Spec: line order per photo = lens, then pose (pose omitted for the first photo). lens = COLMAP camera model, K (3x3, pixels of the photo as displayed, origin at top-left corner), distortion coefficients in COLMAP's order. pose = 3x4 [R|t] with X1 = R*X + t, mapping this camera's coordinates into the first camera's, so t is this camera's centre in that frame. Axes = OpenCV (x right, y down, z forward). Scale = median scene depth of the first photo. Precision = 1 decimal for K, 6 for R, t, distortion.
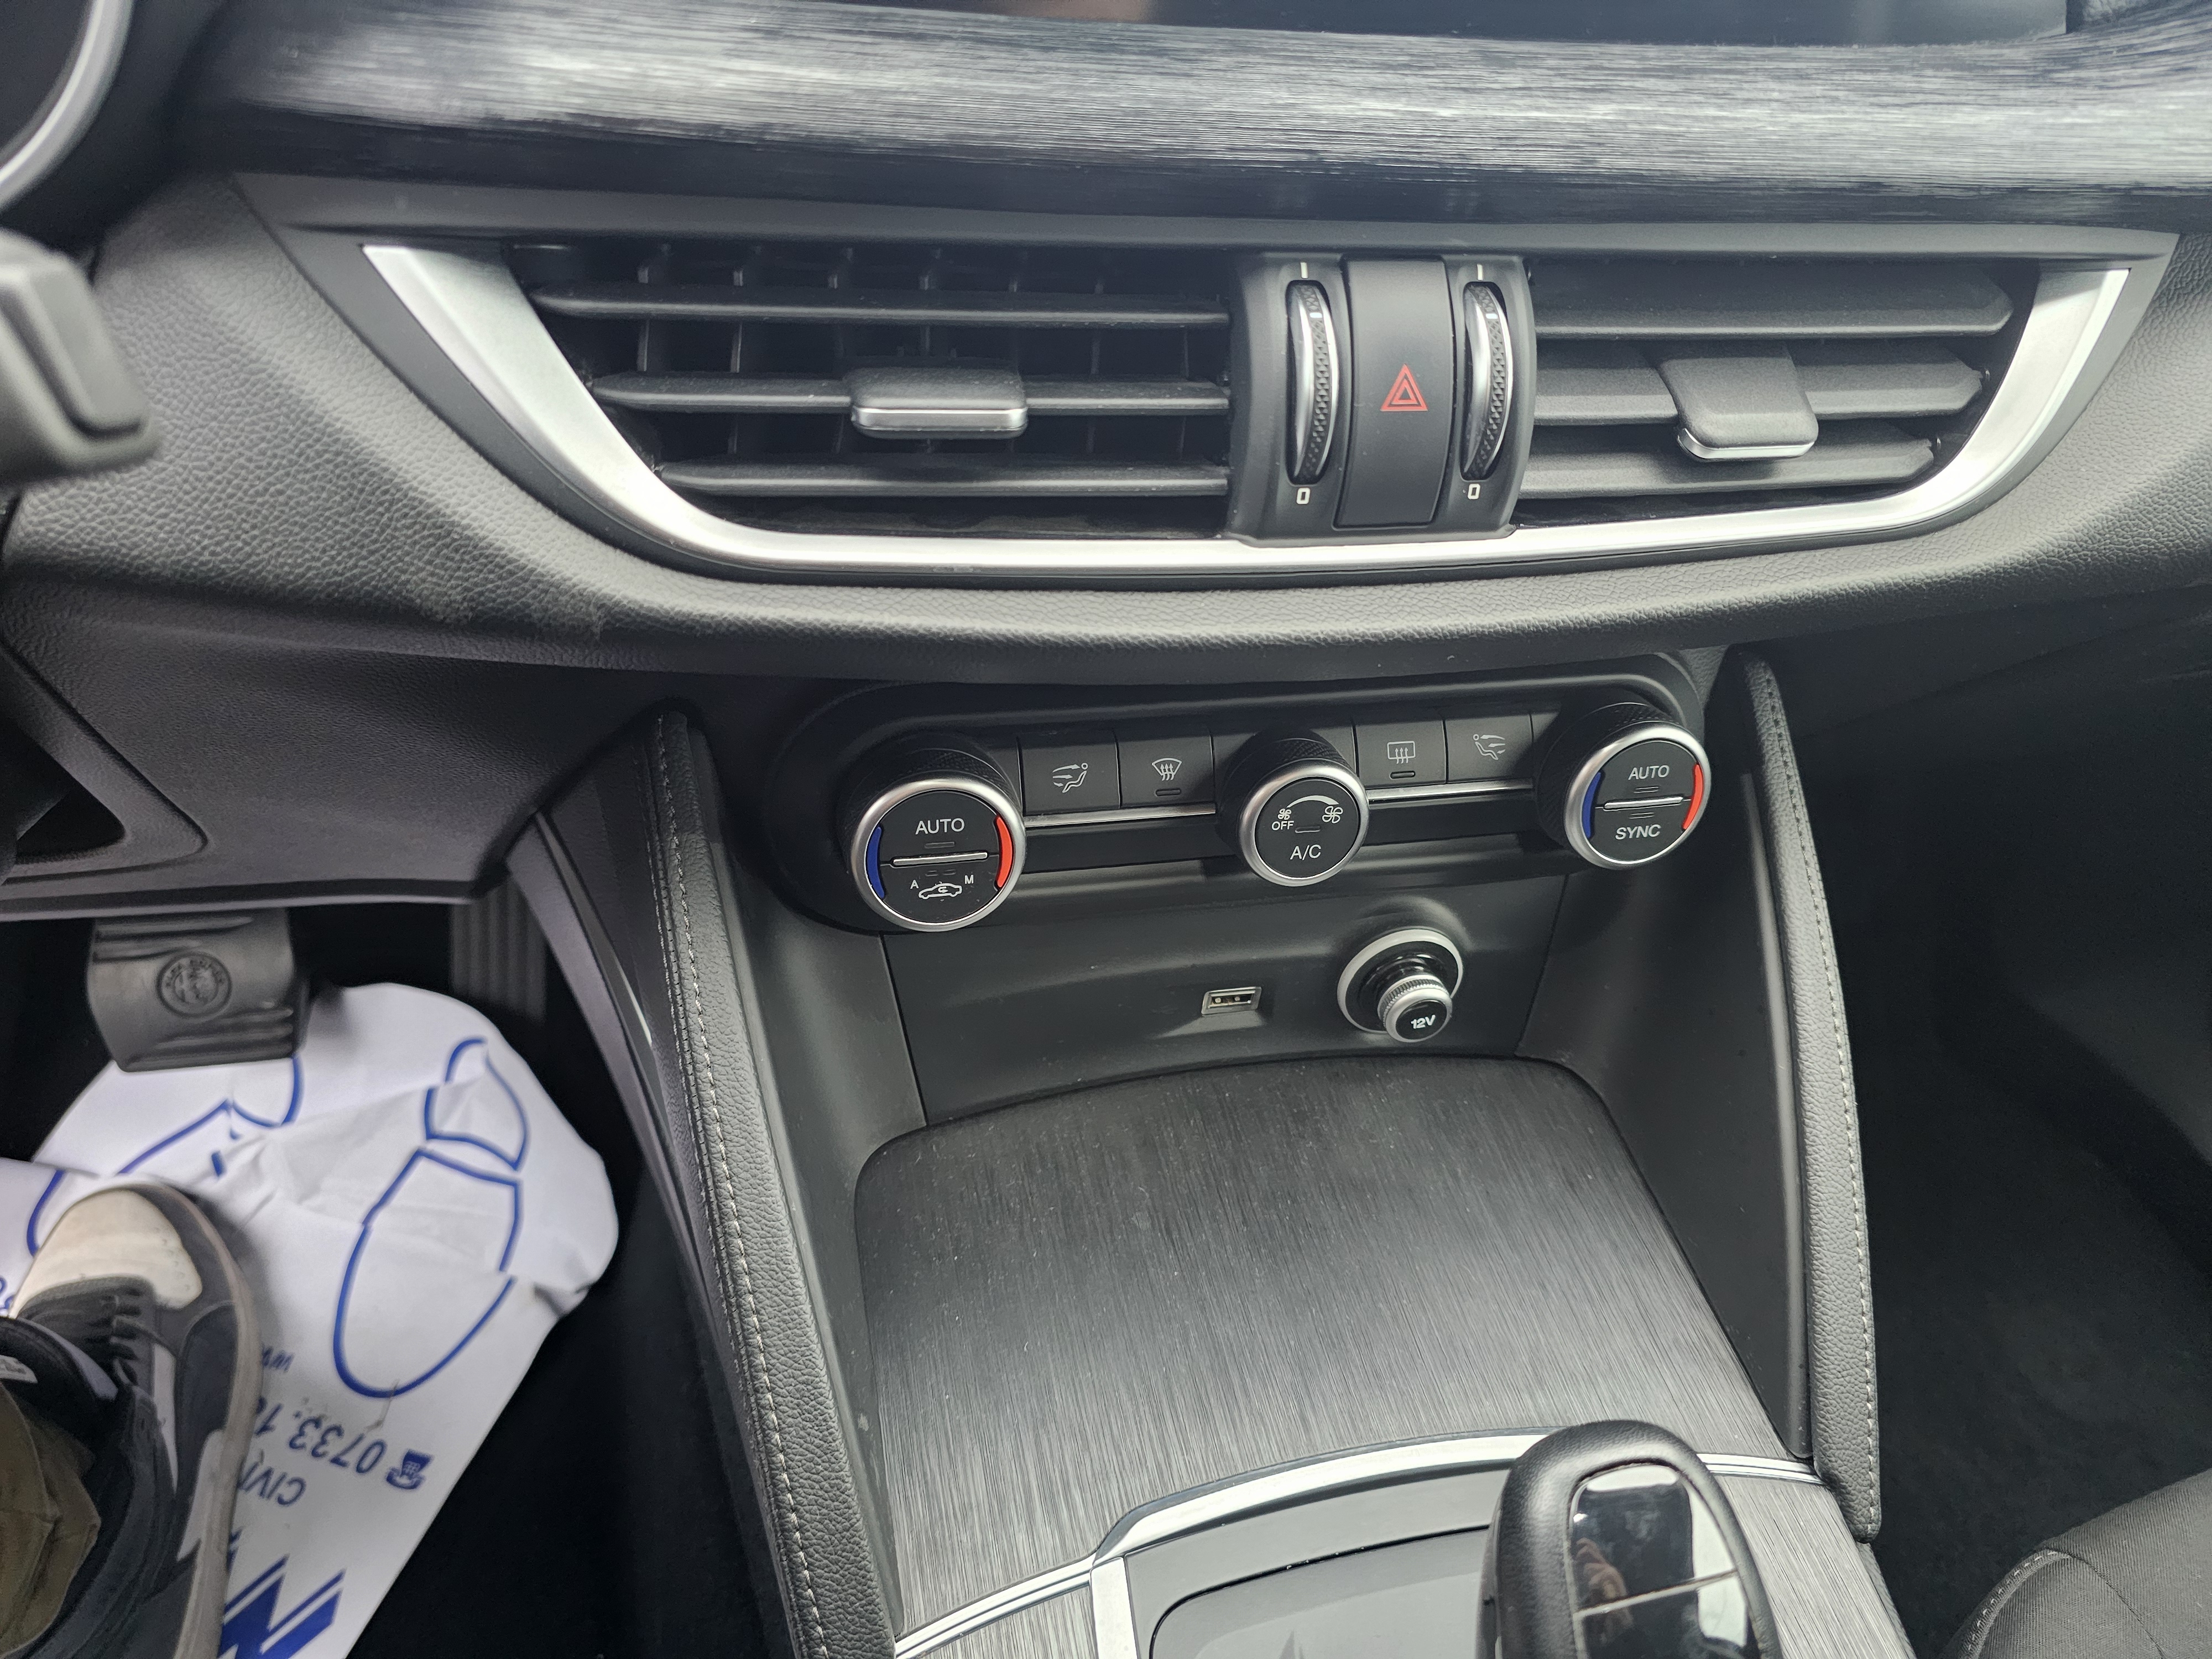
lens RADIAL K [[1468.5, 0, 1089.7], [0, 1468.5, 819.8], [0, 0, 1]] dist [0.062260, -0.058395]
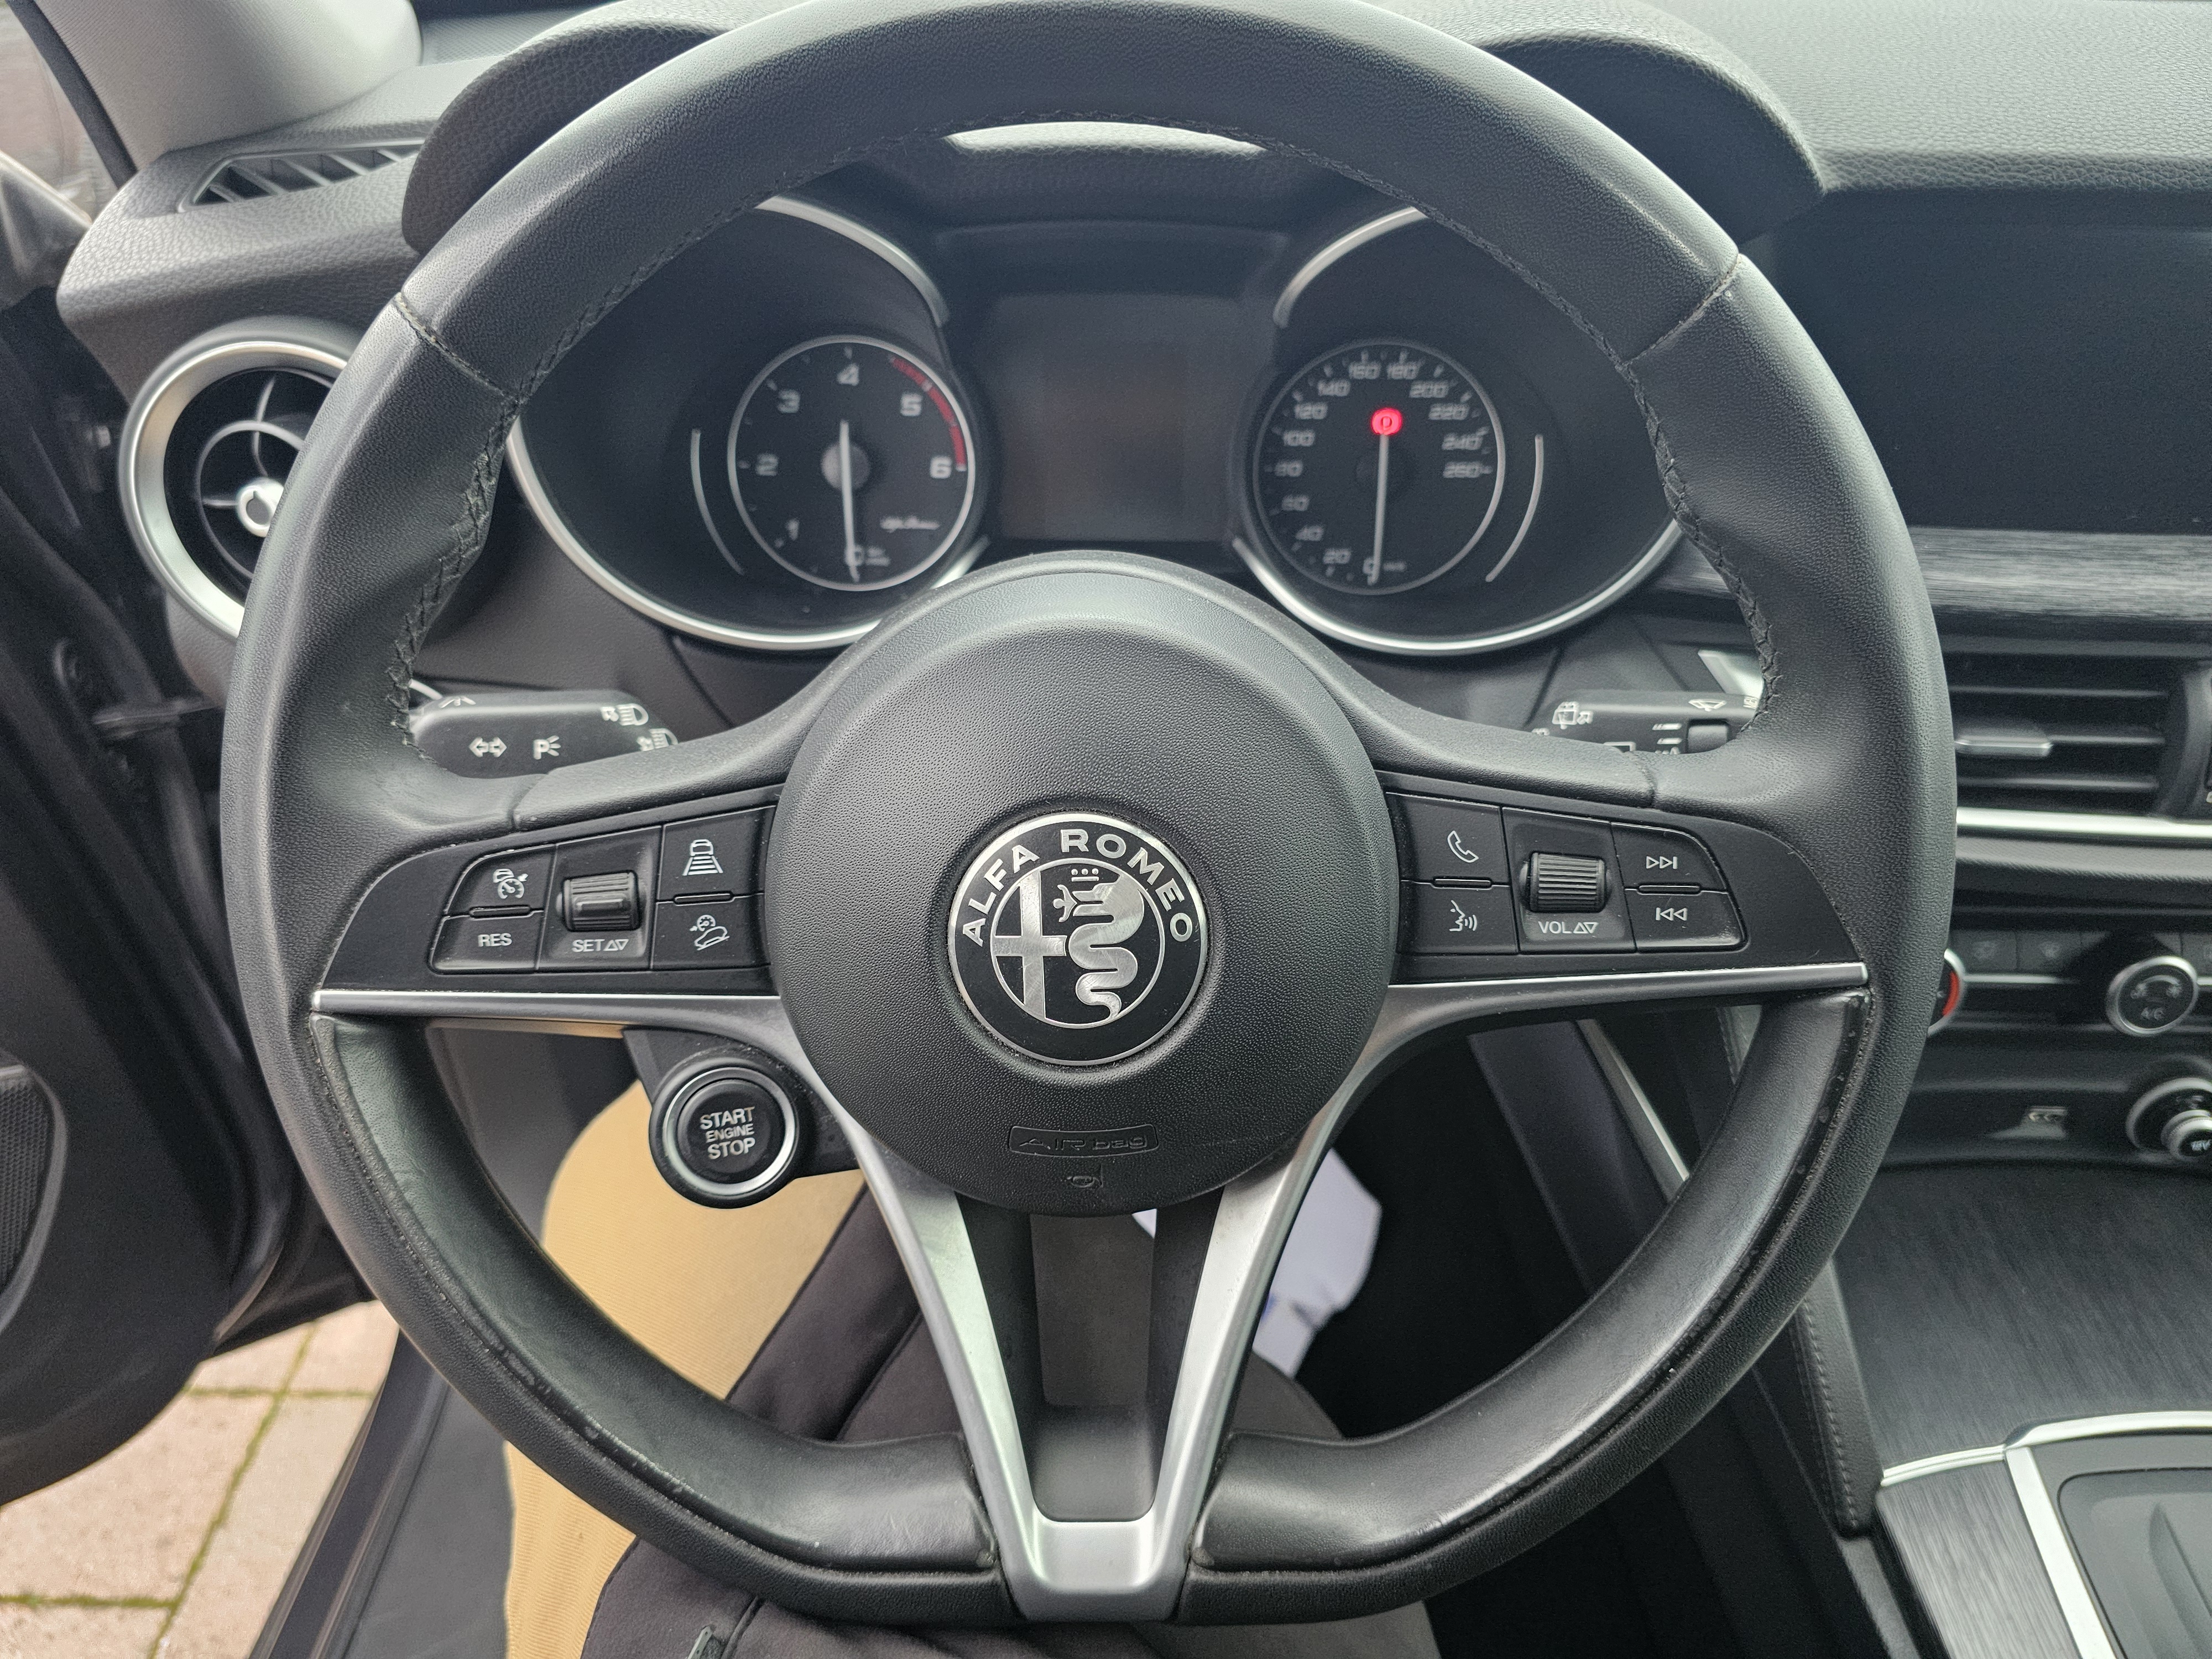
lens RADIAL K [[1468.5, 0, 1113.3], [0, 1468.5, 834.0], [0, 0, 1]] dist [0.062260, -0.058395]
pose [[0.970167, 0.068870, -0.232452, -0.559729], [-0.093008, 0.991169, -0.094521, 0.085268], [0.223889, 0.113321, 0.968004, -0.777178]]
